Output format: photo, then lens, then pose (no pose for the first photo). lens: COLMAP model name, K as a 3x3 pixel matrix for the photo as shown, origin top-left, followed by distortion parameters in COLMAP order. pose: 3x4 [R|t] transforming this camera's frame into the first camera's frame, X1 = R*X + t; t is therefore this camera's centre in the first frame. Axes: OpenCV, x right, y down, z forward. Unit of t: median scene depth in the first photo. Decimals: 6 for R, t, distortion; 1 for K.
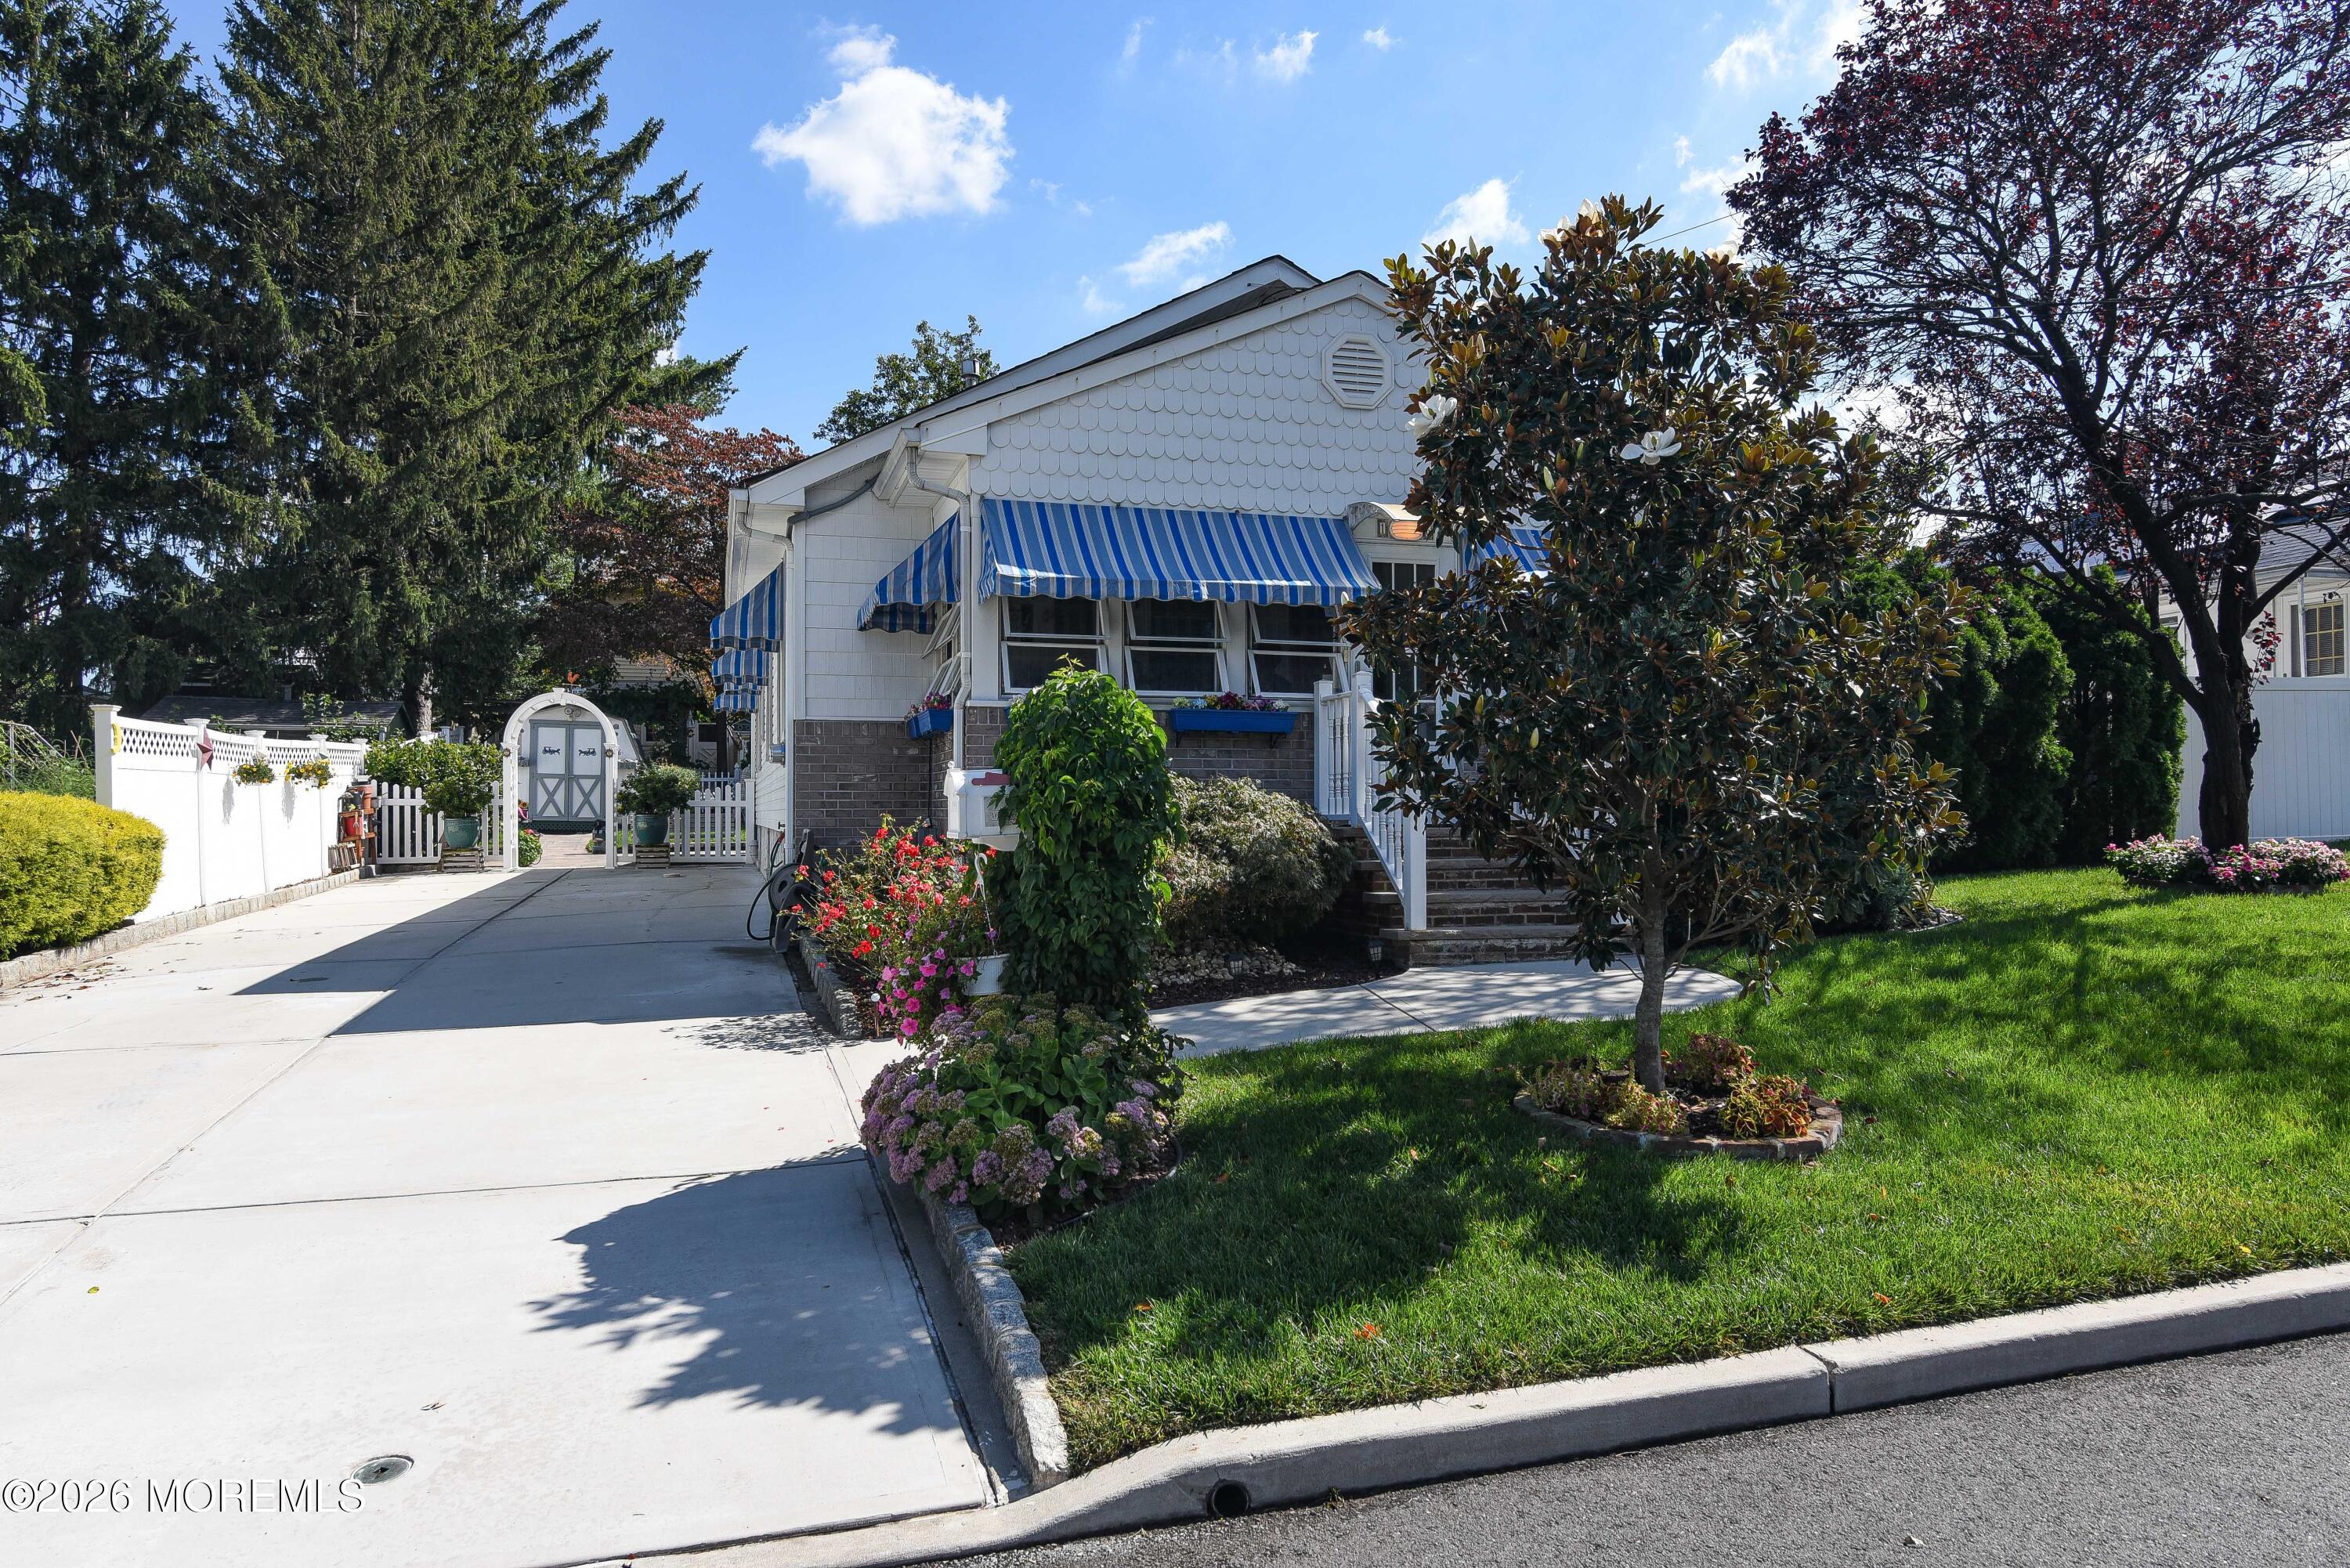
lens RADIAL K [[1493.7, 0, 1178.1], [0, 1493.7, 799.5], [0, 0, 1]] dist [-0.001511, -0.004686]
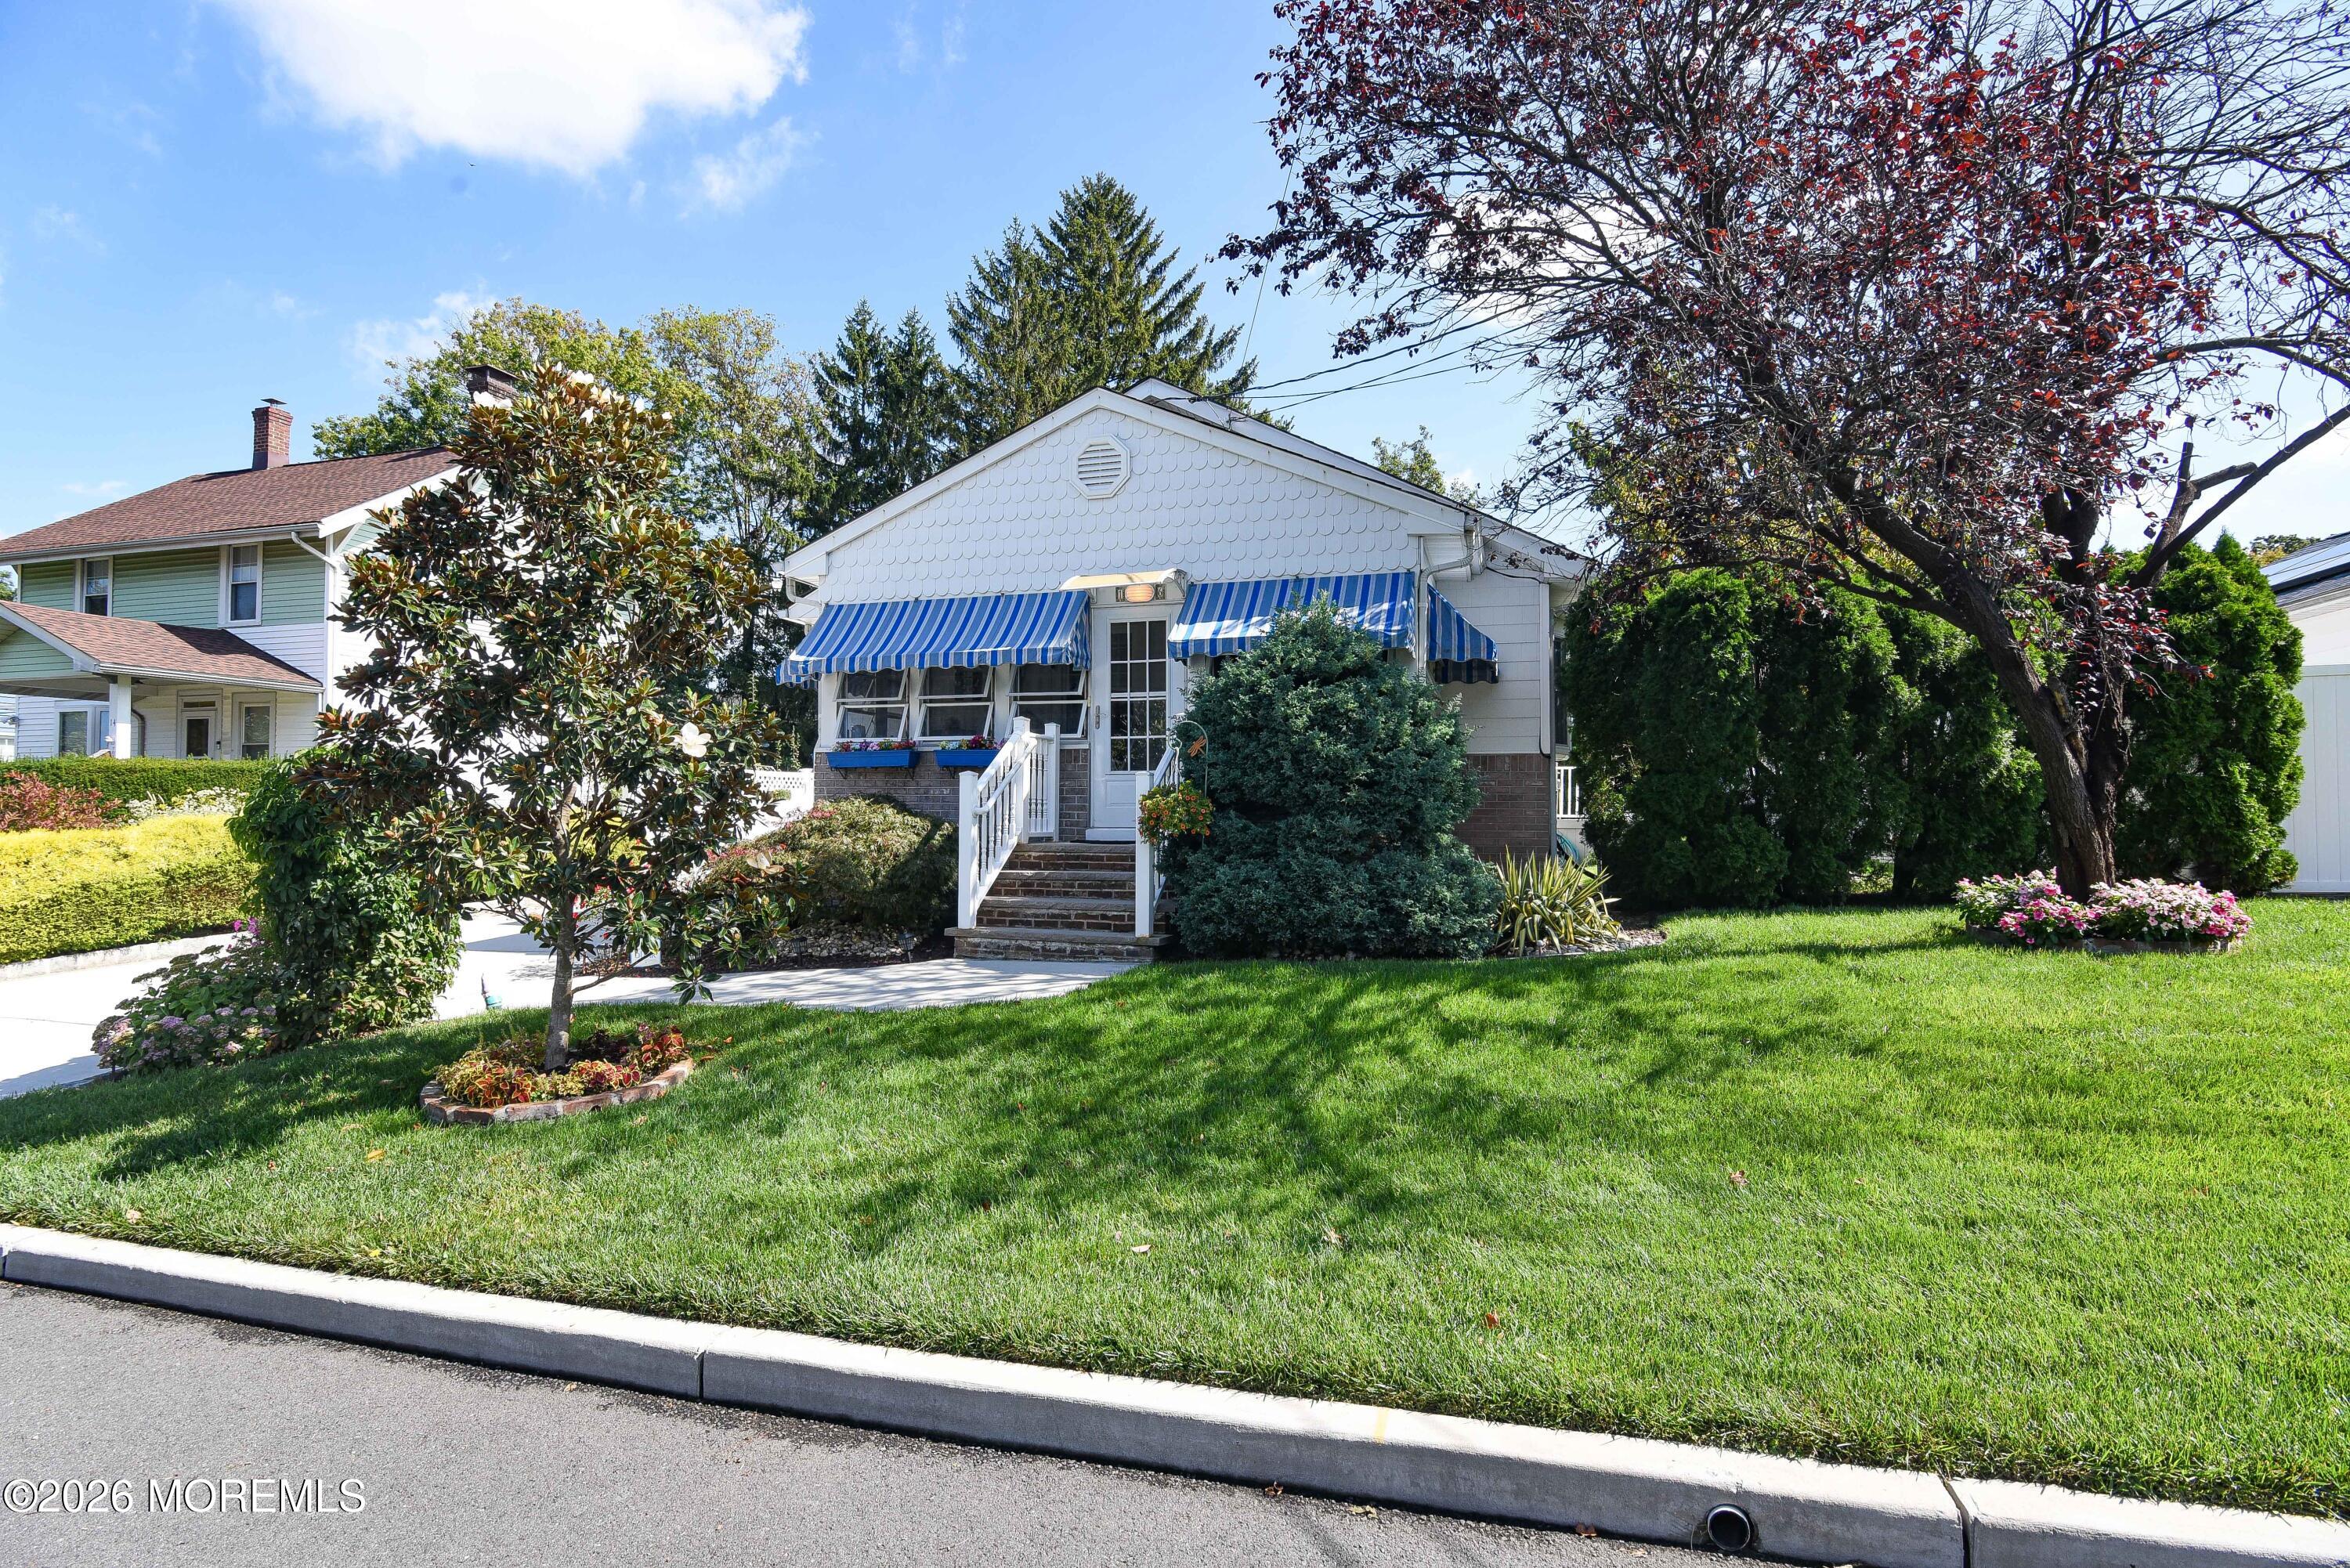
lens RADIAL K [[1148.4, 0, 1186.3], [0, 1148.4, 793.5], [0, 0, 1]] dist [-0.020336, 0.000062]
pose [[0.838003, -0.003100, -0.545656, 0.741292], [-0.001631, 0.999965, -0.008186, -0.014605], [0.545663, 0.007750, 0.837969, 0.274507]]
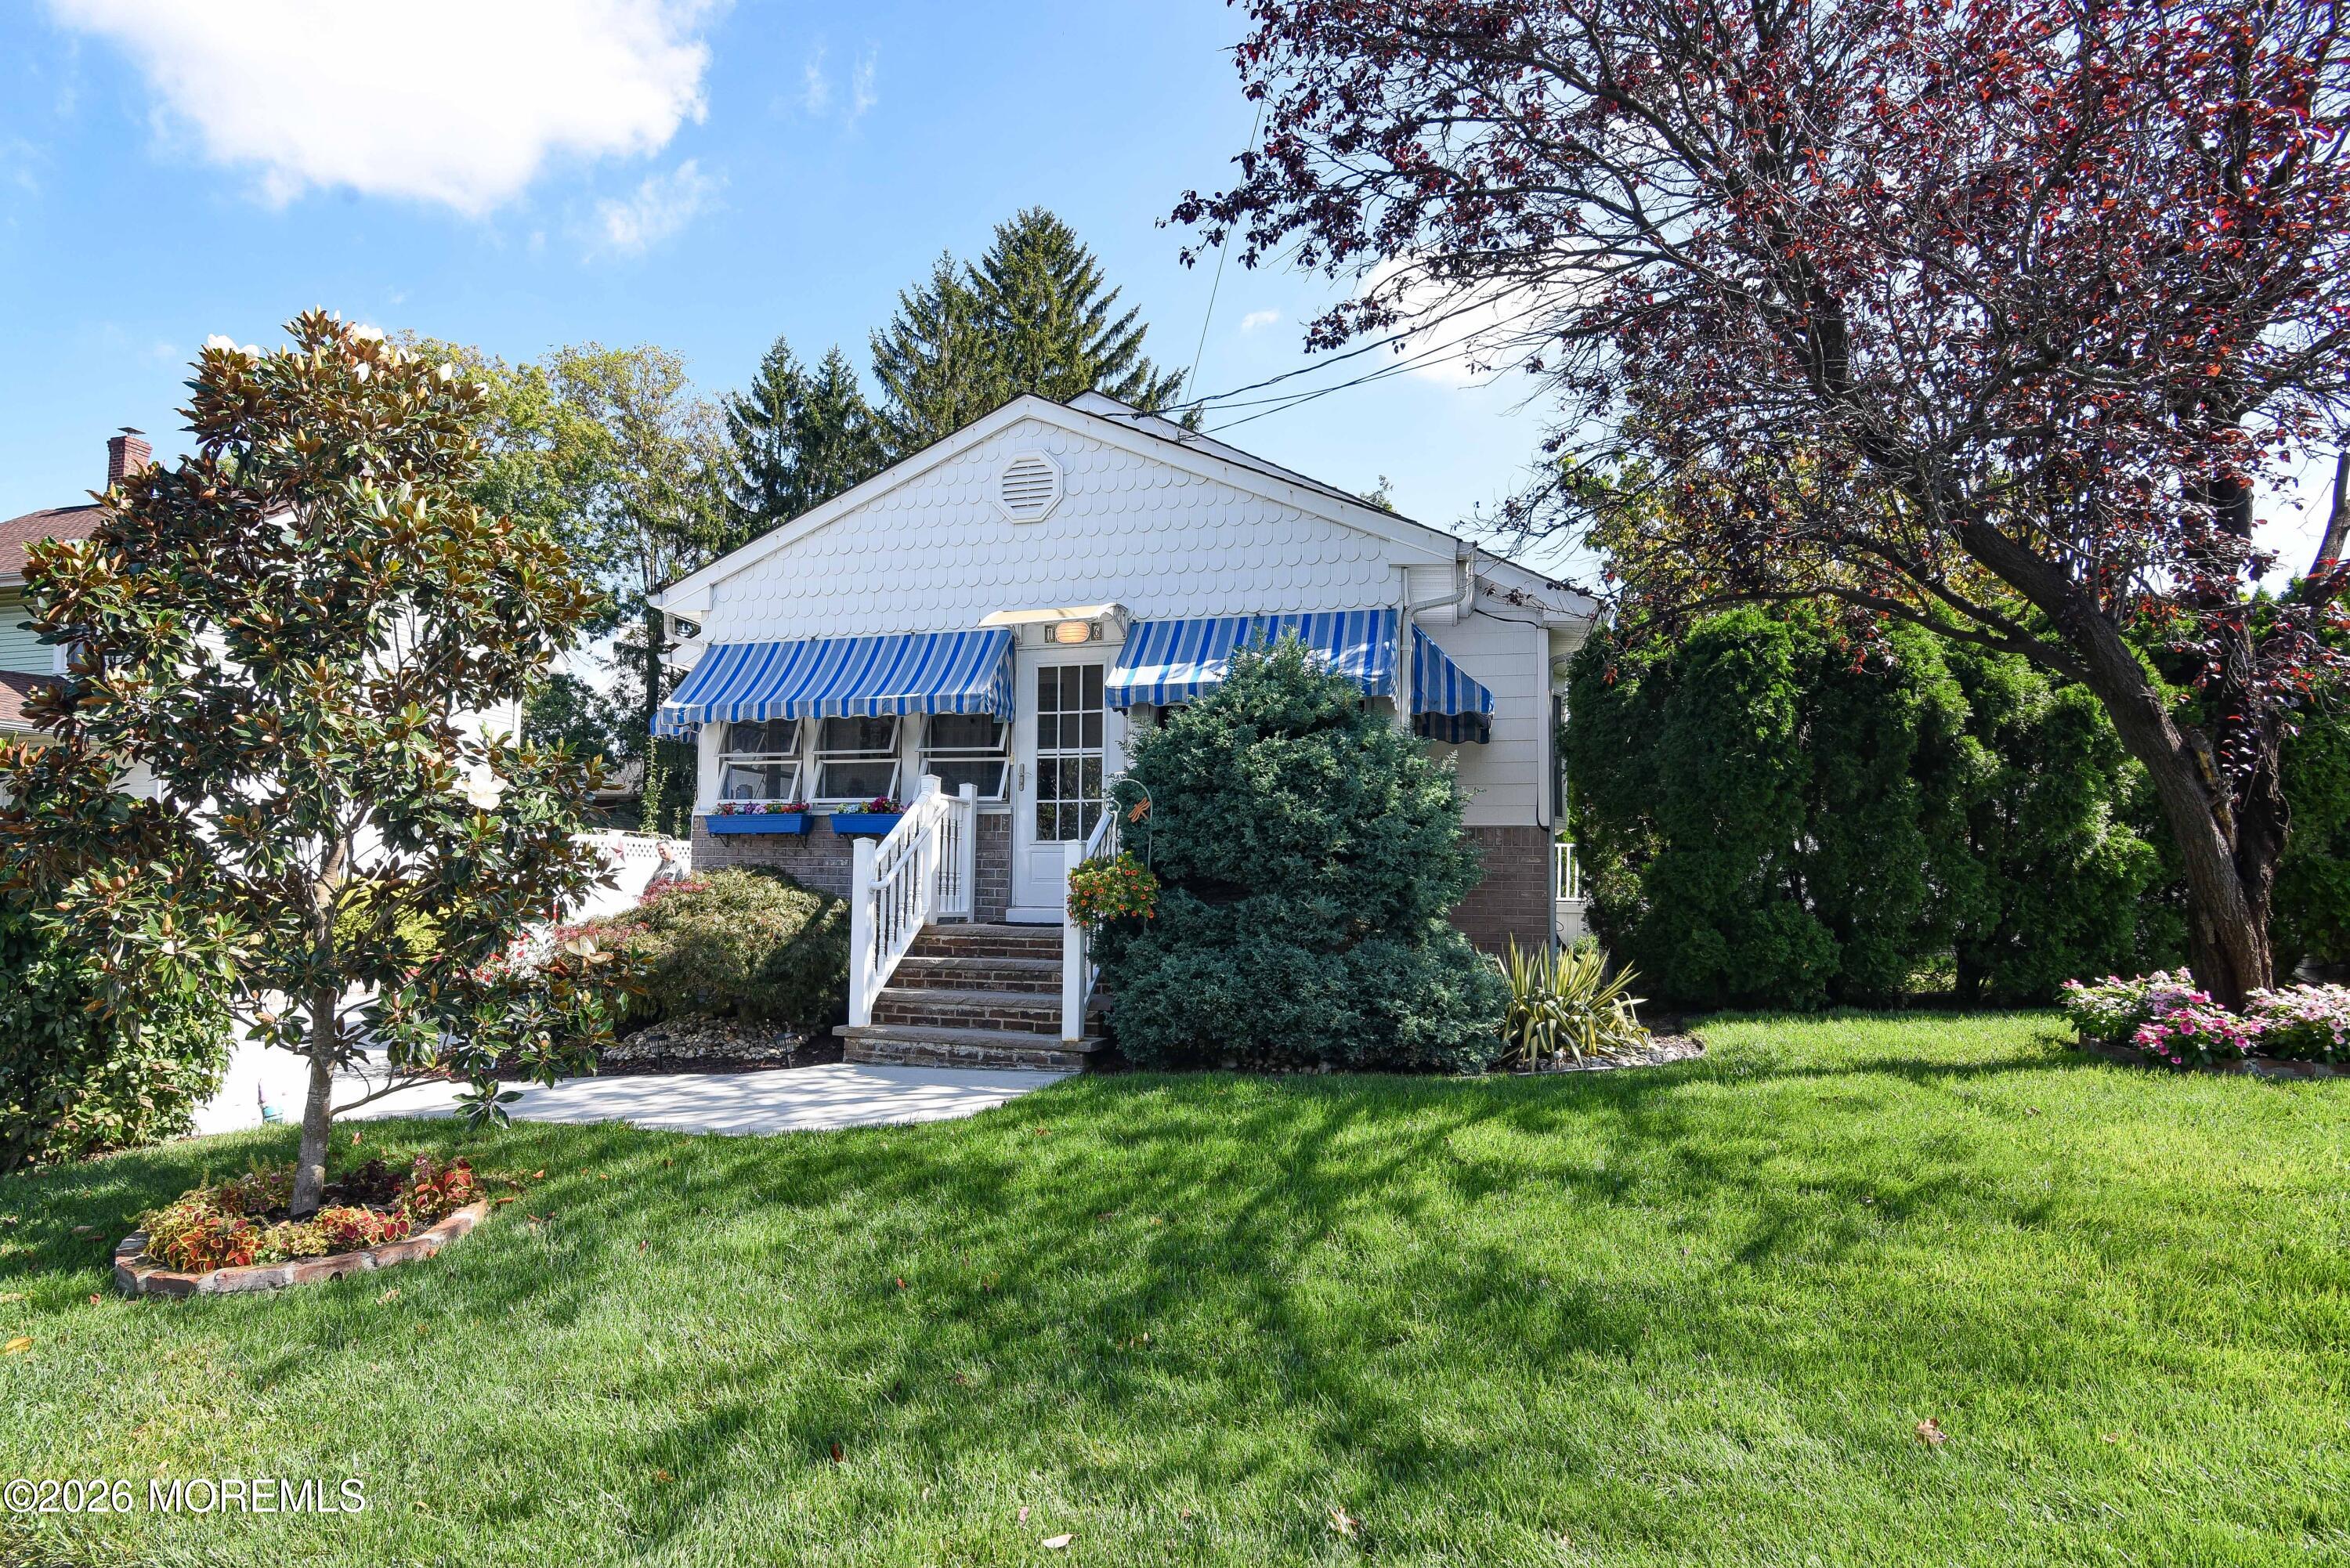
lens RADIAL K [[1212.2, 0, 1118.5], [0, 1212.2, 837.4], [0, 0, 1]] dist [-0.016808, -0.002338]
pose [[0.836453, -0.009348, -0.547958, 0.684301], [-0.012142, 0.999293, -0.035582, -0.013329], [0.547904, 0.036416, 0.835748, 0.358379]]
